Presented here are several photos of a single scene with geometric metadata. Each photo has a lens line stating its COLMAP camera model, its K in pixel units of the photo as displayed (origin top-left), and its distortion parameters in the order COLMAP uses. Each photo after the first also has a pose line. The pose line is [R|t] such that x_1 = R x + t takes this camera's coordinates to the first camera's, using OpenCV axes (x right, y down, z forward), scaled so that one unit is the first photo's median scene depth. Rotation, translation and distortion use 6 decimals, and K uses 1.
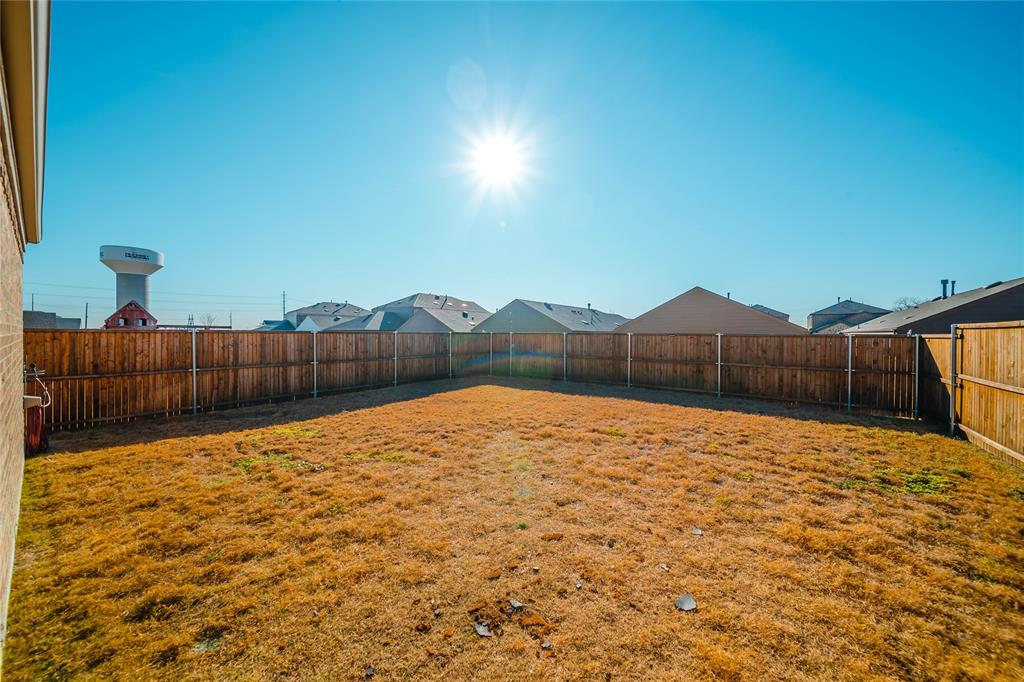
lens RADIAL K [[370.4, 0, 512.1], [0, 370.4, 337.1], [0, 0, 1]] dist [0.016315, -0.000082]
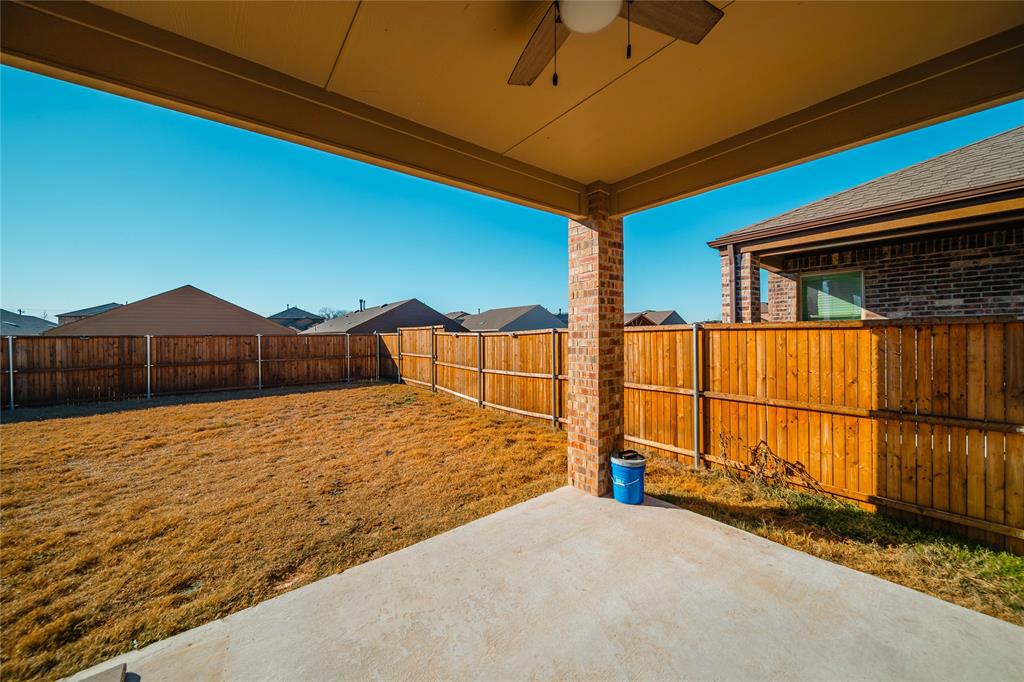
lens RADIAL K [[370.4, 0, 513.0], [0, 370.4, 335.5], [0, 0, 1]] dist [0.016315, -0.000082]
pose [[0.272619, -0.014257, 0.962016, -0.439771], [0.024093, 0.999678, 0.007987, 0.003774], [-0.961820, 0.021000, 0.272874, -0.090553]]
